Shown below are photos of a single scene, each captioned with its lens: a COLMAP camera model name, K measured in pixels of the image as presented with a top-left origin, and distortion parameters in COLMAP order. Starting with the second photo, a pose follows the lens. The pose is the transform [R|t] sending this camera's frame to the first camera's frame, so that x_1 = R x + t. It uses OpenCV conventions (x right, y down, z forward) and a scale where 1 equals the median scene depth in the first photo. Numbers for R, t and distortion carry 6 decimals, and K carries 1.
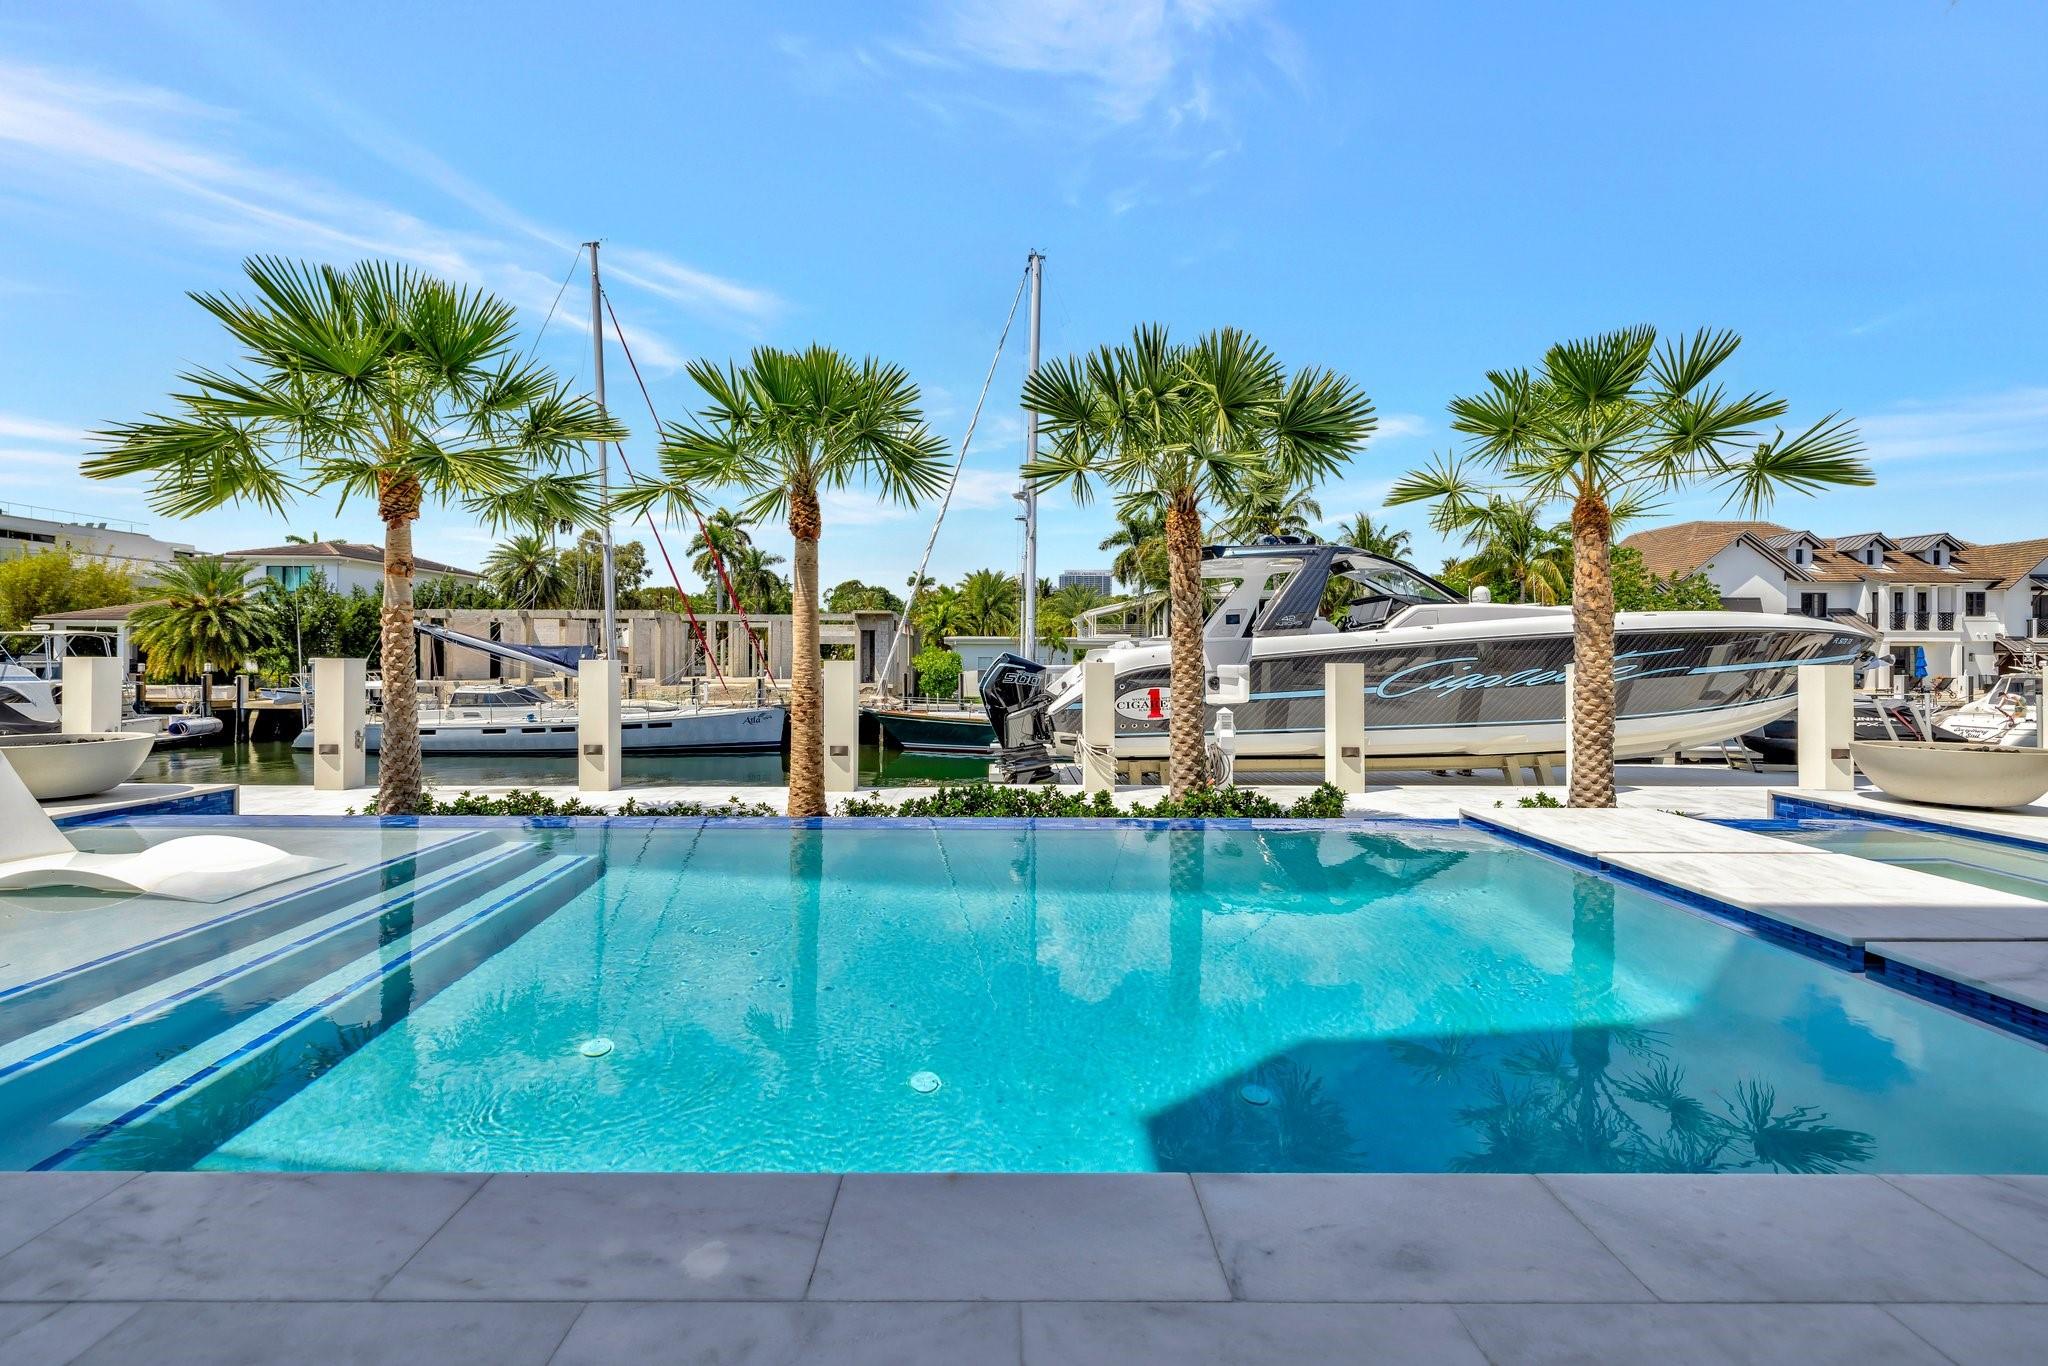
lens RADIAL K [[865.6, 0, 1008.8], [0, 865.6, 652.2], [0, 0, 1]] dist [0.001676, 0.000451]
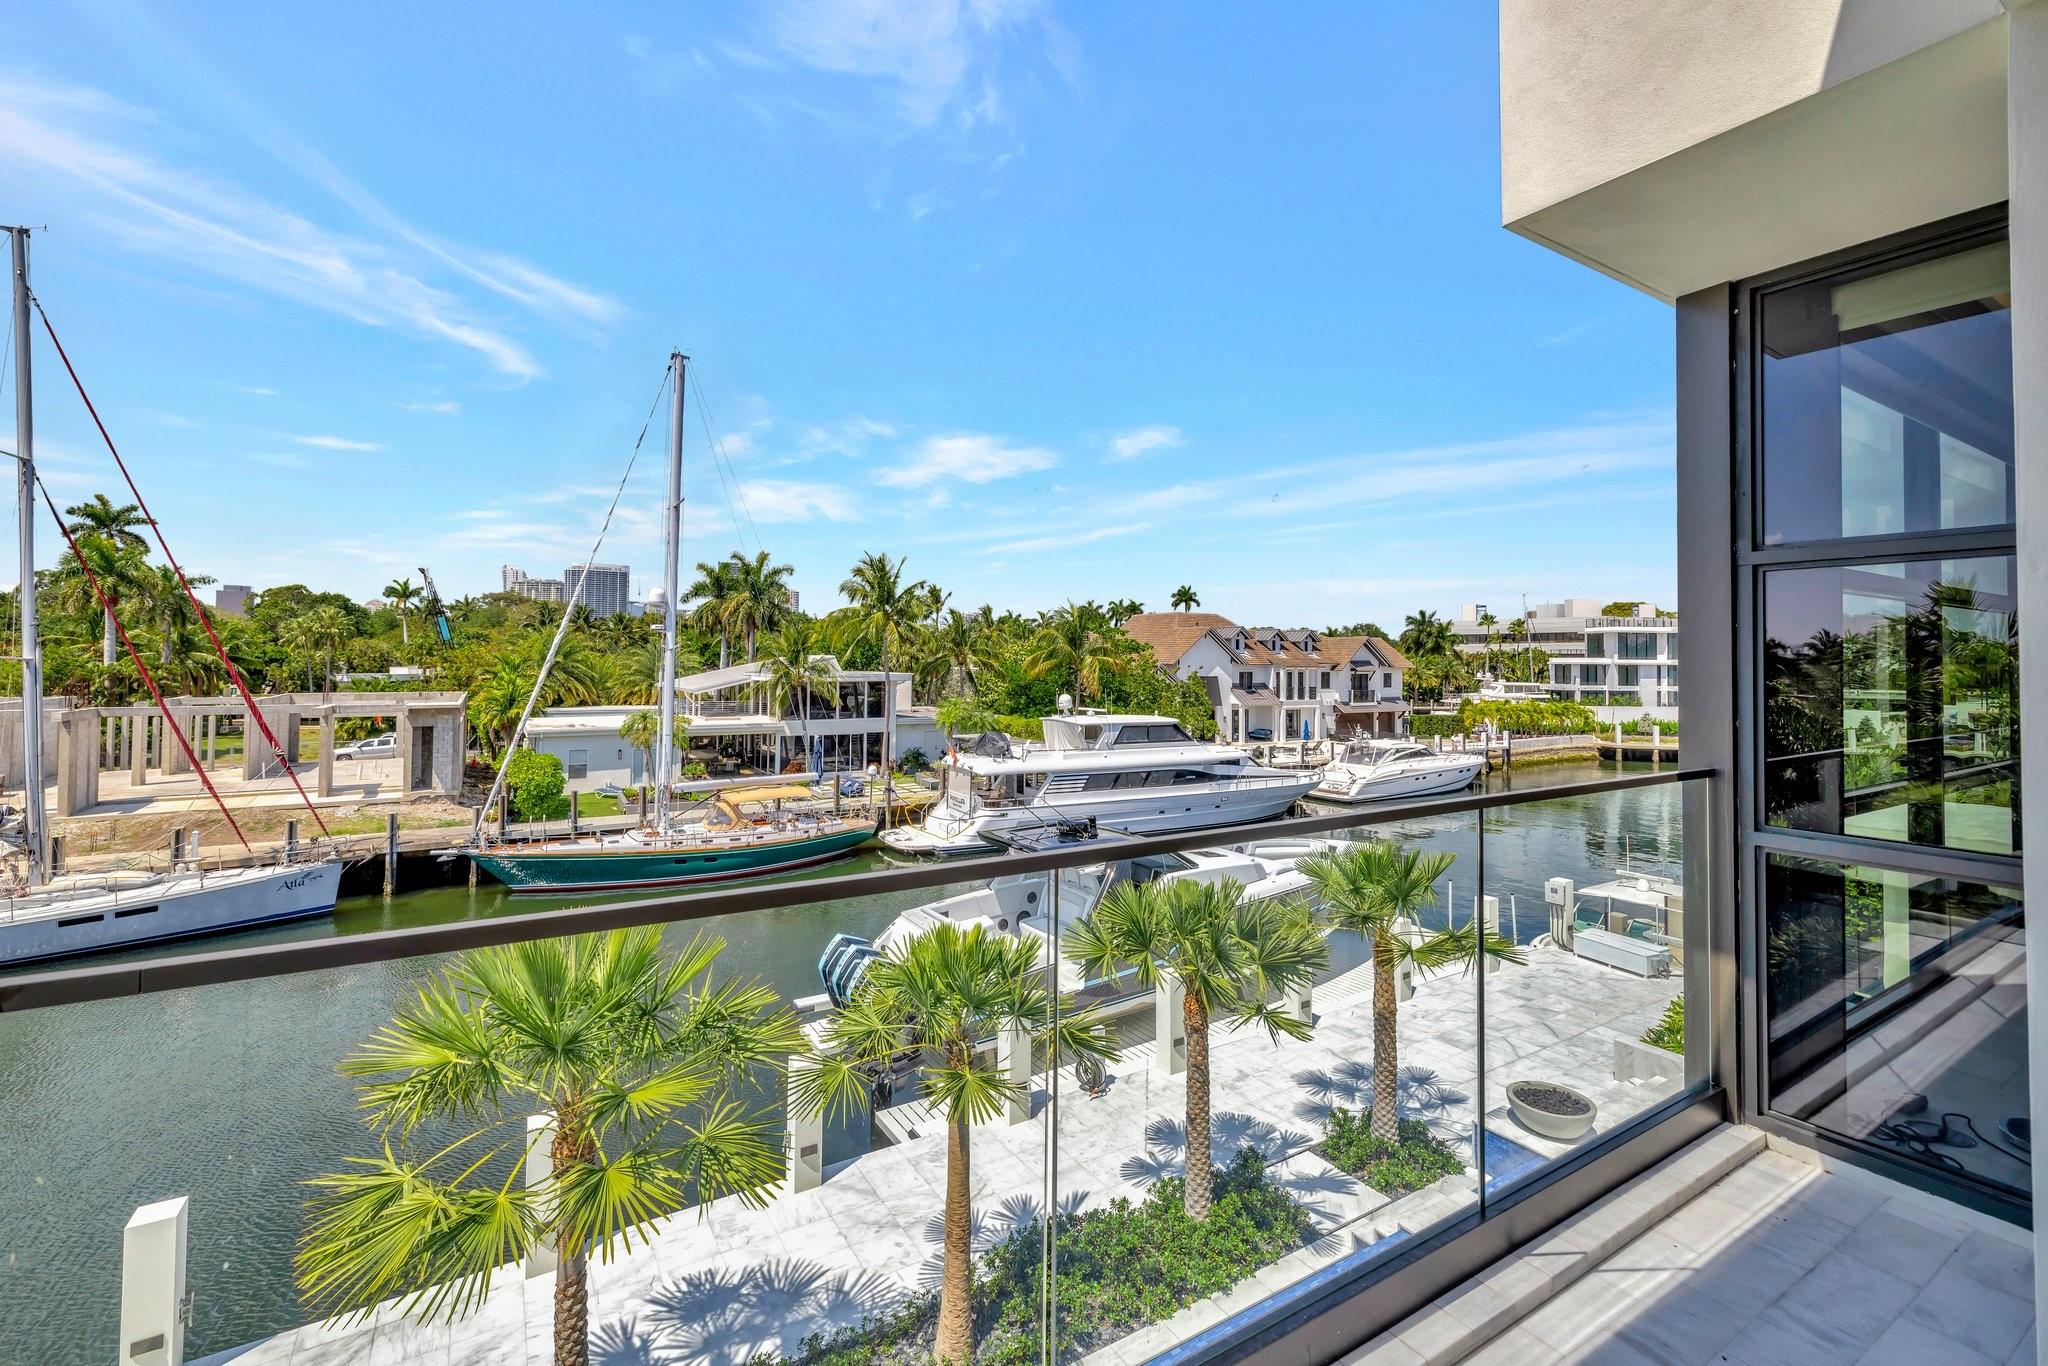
lens RADIAL K [[865.6, 0, 1014.8], [0, 865.6, 653.3], [0, 0, 1]] dist [0.001676, 0.000451]
pose [[0.860921, 0.003205, 0.508728, -0.134884], [-0.001421, 0.999991, -0.003895, -0.129122], [-0.508736, 0.002630, 0.860918, -0.008428]]
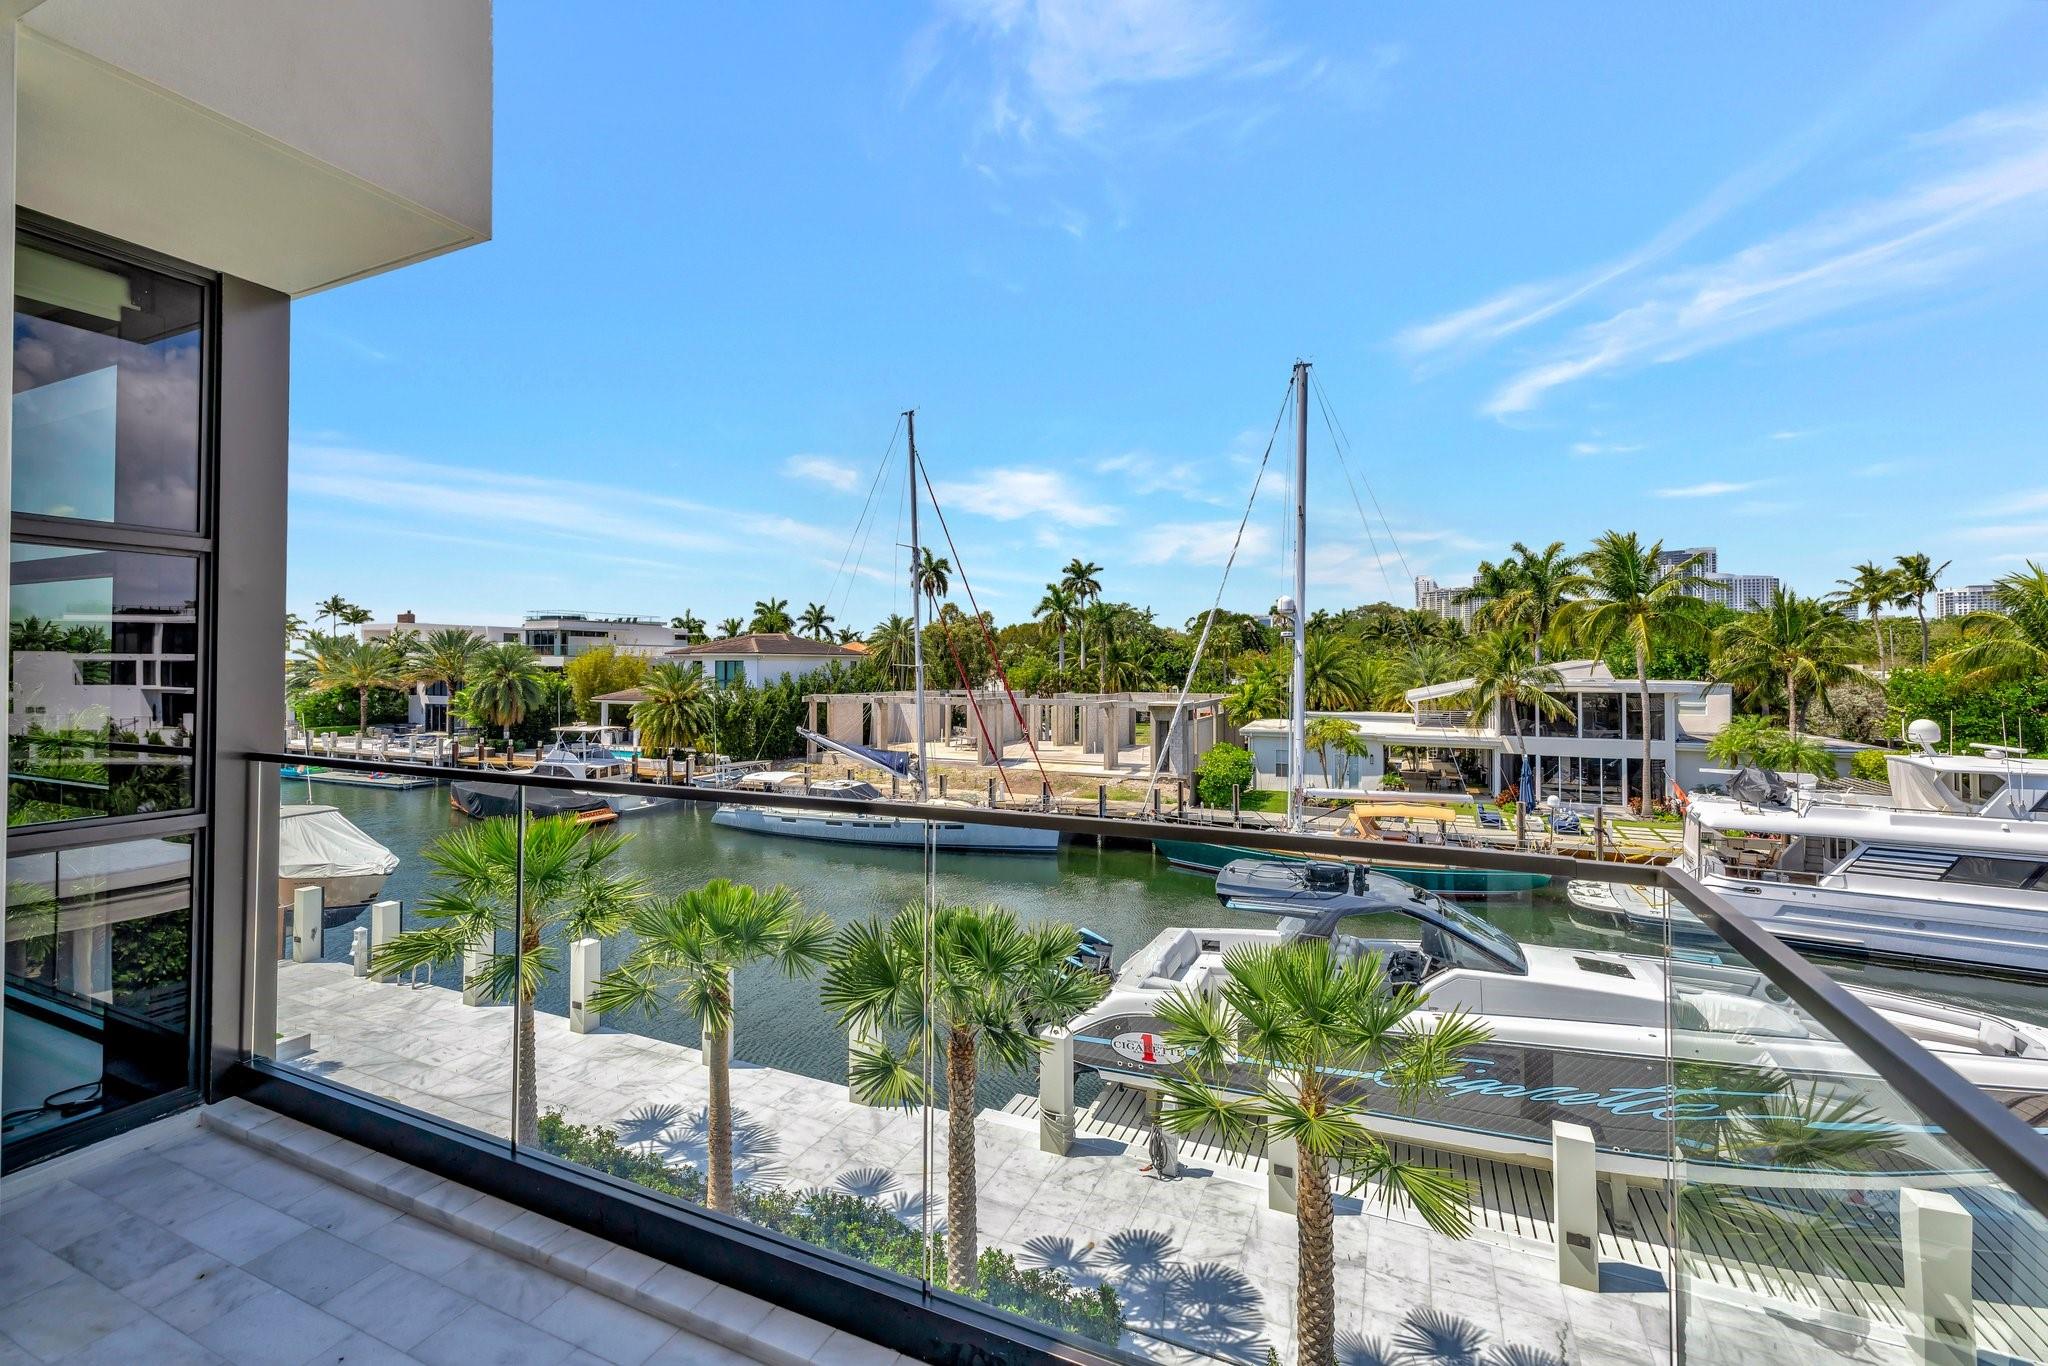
lens RADIAL K [[865.6, 0, 1010.8], [0, 865.6, 662.8], [0, 0, 1]] dist [0.001676, 0.000451]
pose [[0.908792, -0.005099, -0.417218, 0.141638], [0.004040, 0.999986, -0.003421, -0.126484], [0.417230, 0.001423, 0.908800, -0.012237]]
